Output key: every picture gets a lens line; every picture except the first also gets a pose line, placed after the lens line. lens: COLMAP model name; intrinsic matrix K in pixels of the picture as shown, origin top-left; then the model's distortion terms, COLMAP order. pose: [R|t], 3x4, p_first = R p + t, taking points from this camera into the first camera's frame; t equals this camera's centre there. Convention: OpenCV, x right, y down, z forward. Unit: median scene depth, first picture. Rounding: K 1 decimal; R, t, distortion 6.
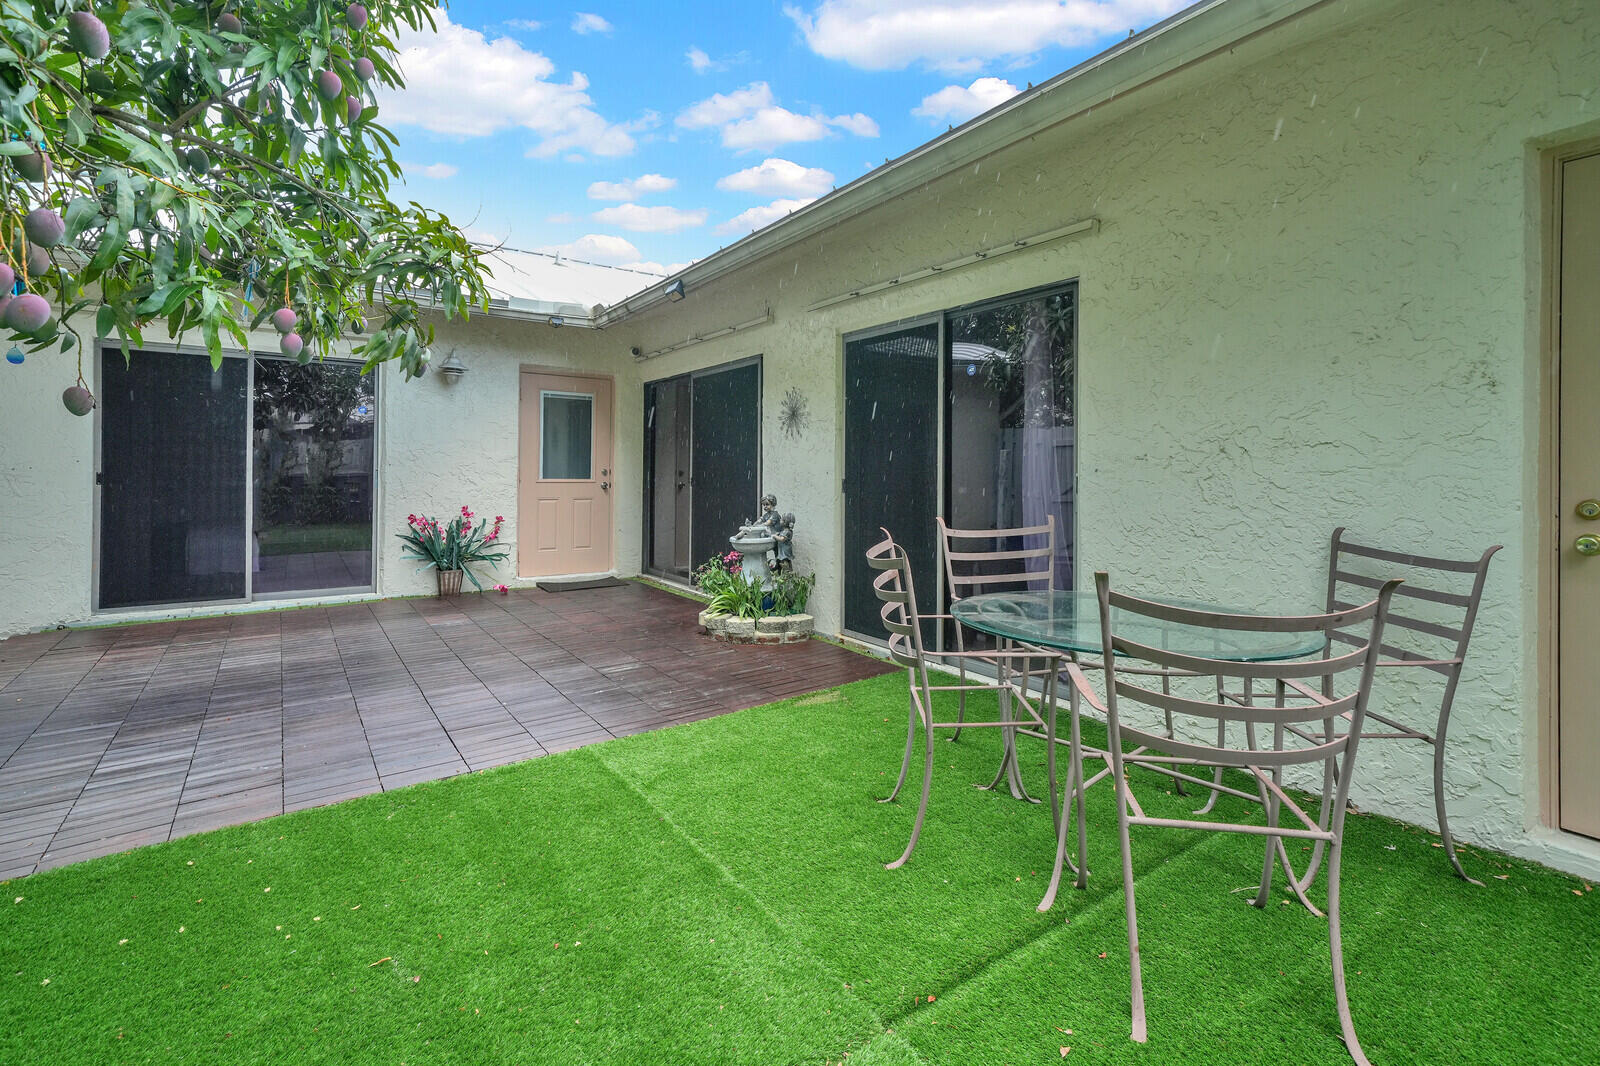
lens RADIAL K [[728.8, 0, 798.9], [0, 728.8, 475.8], [0, 0, 1]] dist [0.001330, 0.002025]
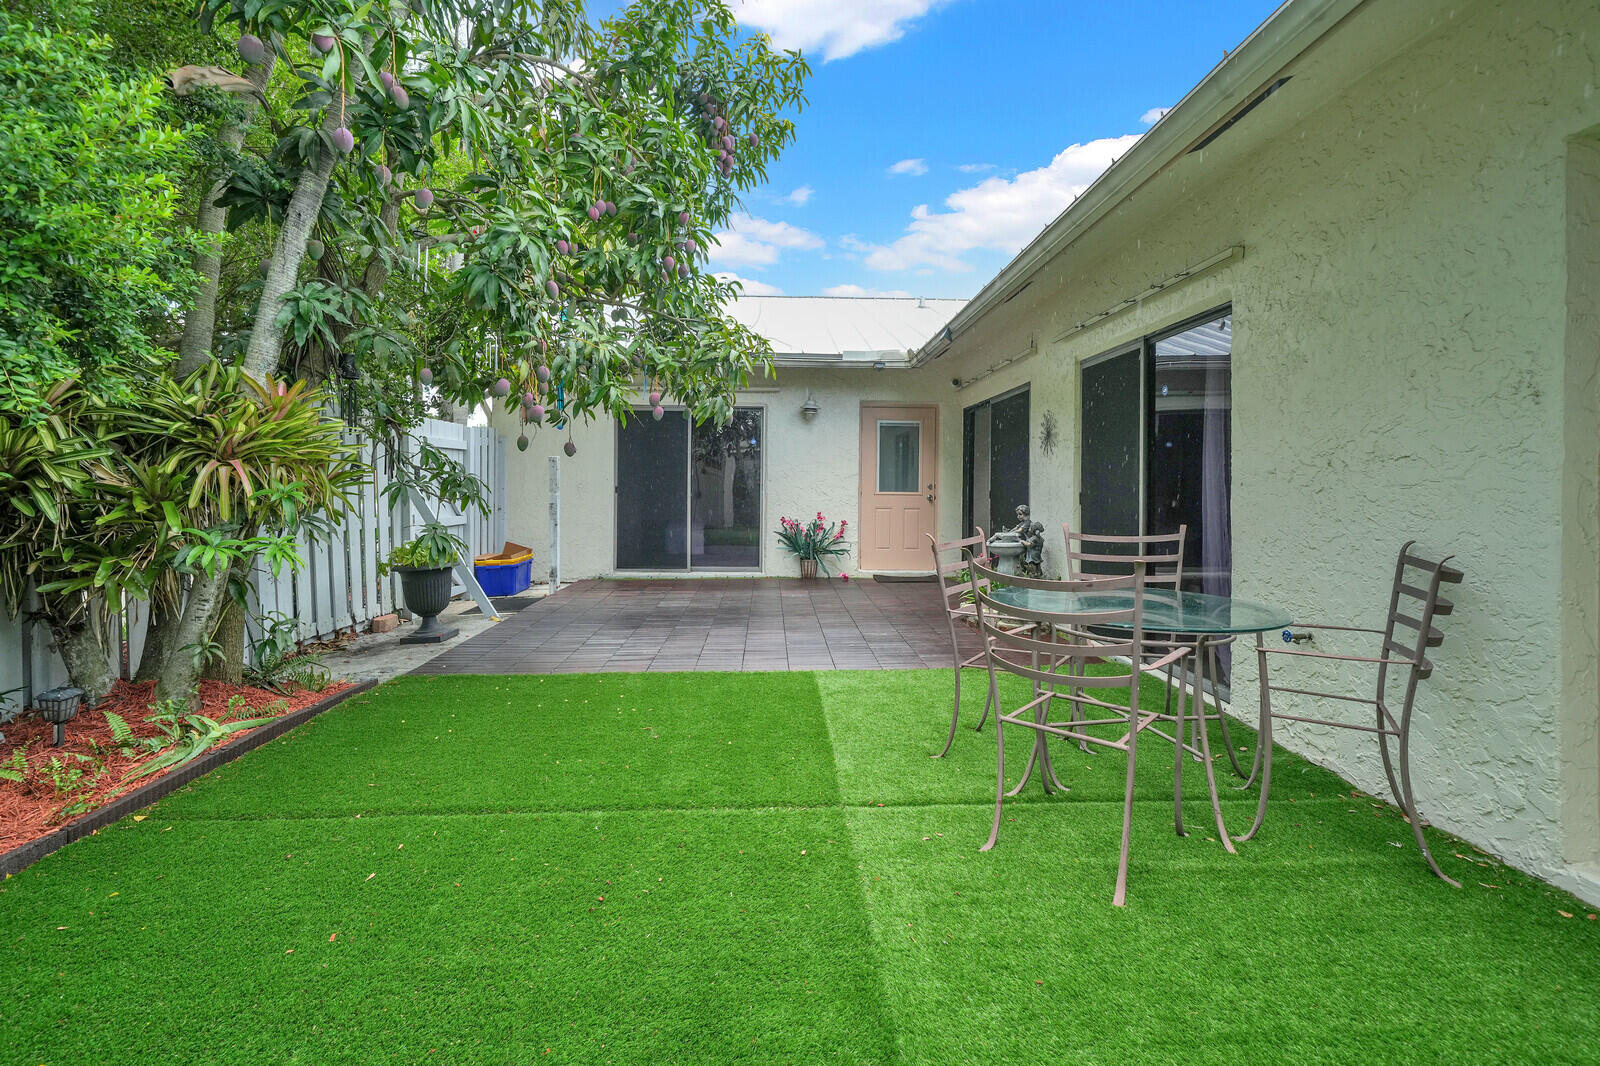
lens RADIAL K [[728.8, 0, 804.3], [0, 728.8, 497.2], [0, 0, 1]] dist [0.001330, 0.002025]
pose [[0.838313, 0.009647, -0.545104, 0.459874], [-0.004899, 0.999936, 0.010162, 0.003838], [0.545167, -0.005848, 0.838307, -0.231958]]
